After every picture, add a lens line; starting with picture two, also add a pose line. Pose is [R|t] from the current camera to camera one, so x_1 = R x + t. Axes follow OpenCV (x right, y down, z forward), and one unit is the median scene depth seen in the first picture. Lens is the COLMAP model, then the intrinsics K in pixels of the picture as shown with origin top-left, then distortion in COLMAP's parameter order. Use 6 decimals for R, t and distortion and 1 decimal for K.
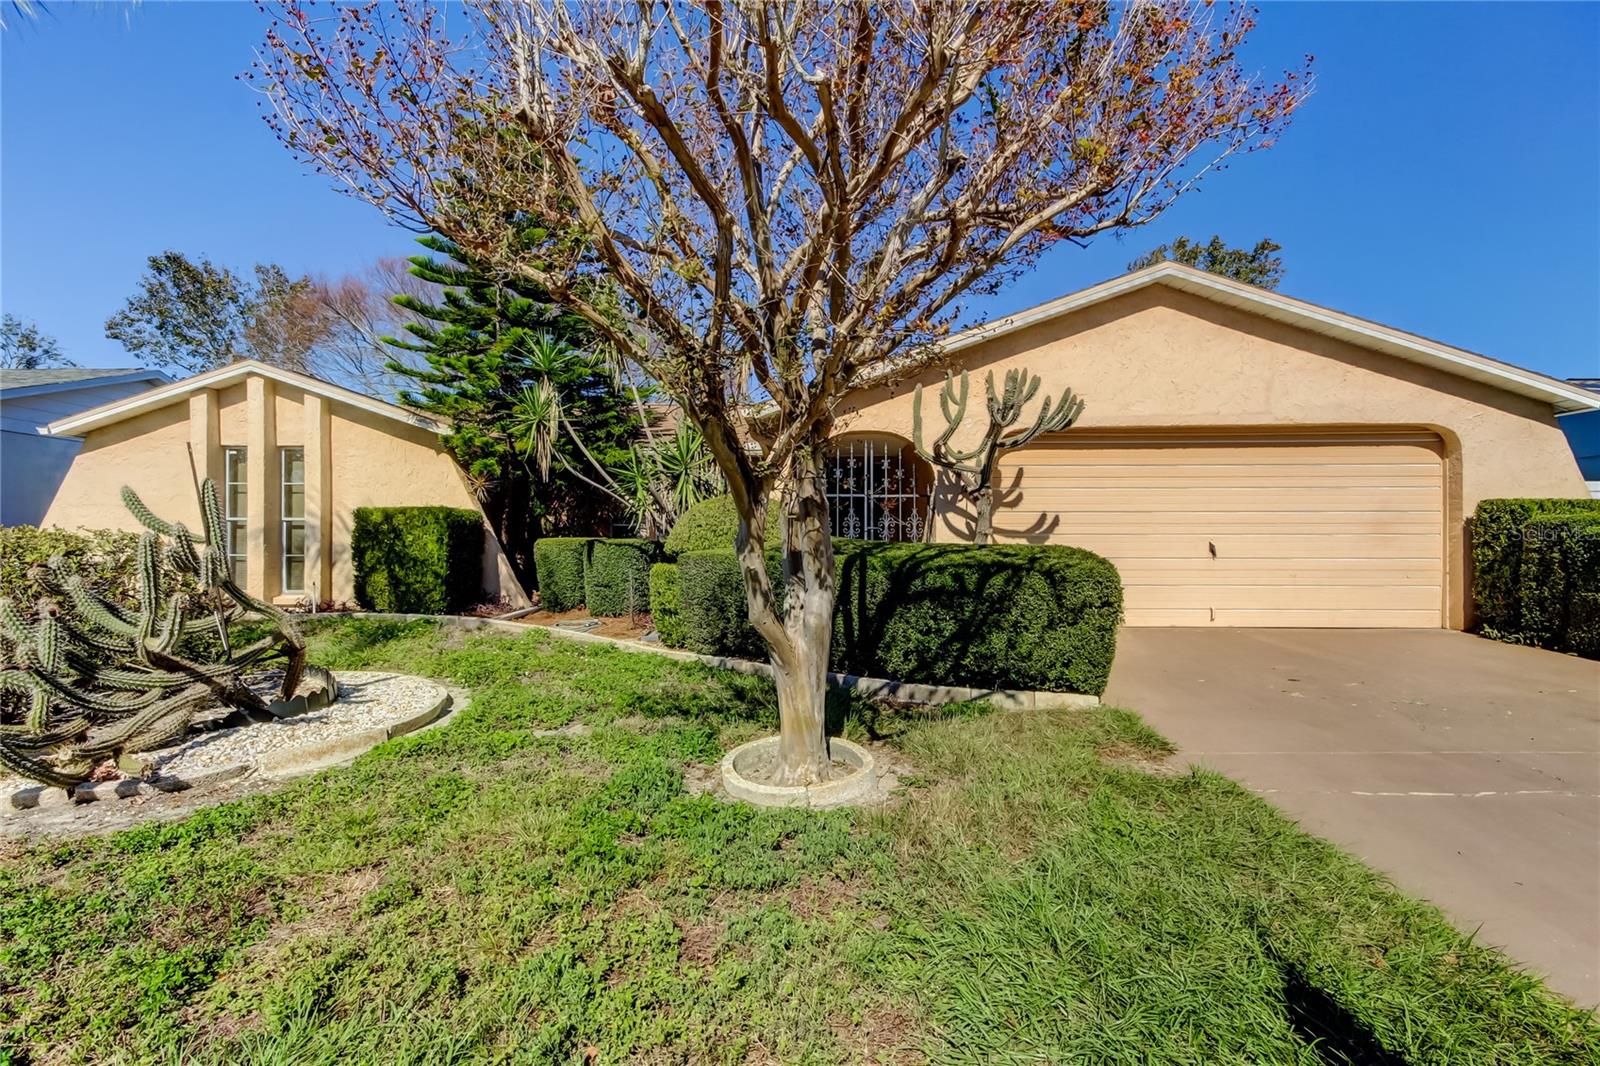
lens RADIAL K [[779.8, 0, 798.9], [0, 779.8, 537.6], [0, 0, 1]] dist [0.004928, 0.000541]
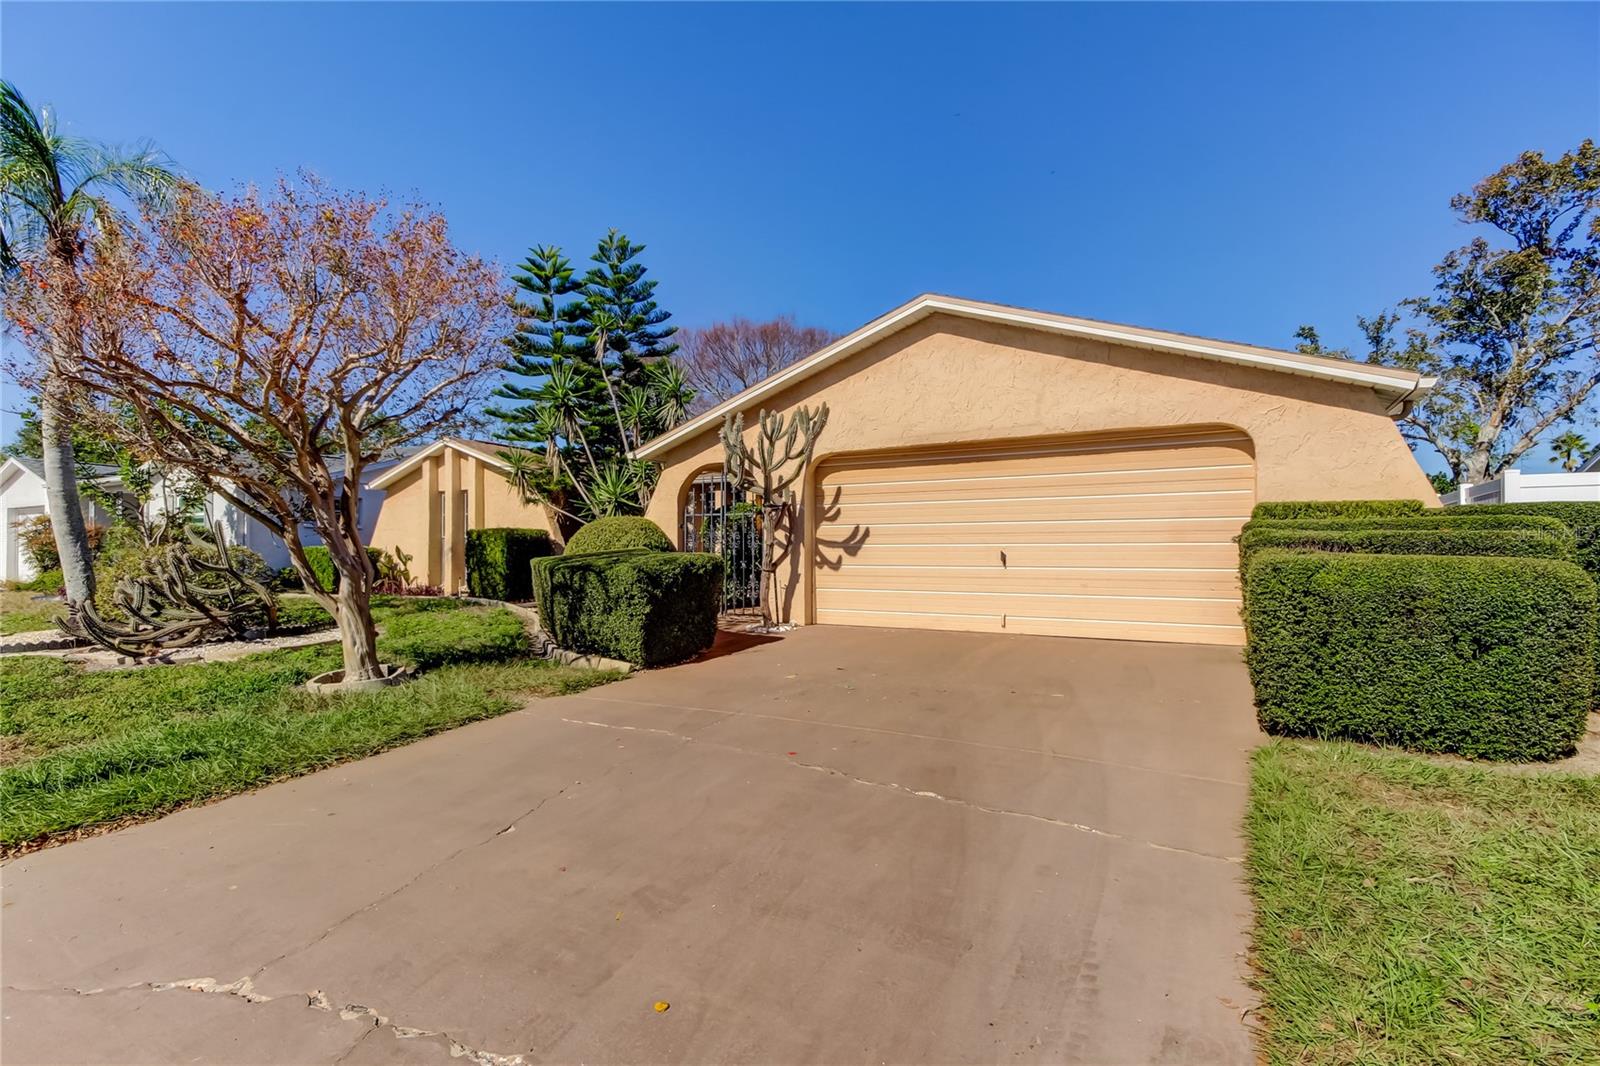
lens RADIAL K [[779.8, 0, 814.9], [0, 779.8, 532.8], [0, 0, 1]] dist [0.004928, 0.000541]
pose [[0.874836, -0.012922, -0.484247, 0.812544], [0.003394, 0.999783, -0.020547, 0.001982], [0.484407, 0.016332, 0.874690, -0.025002]]
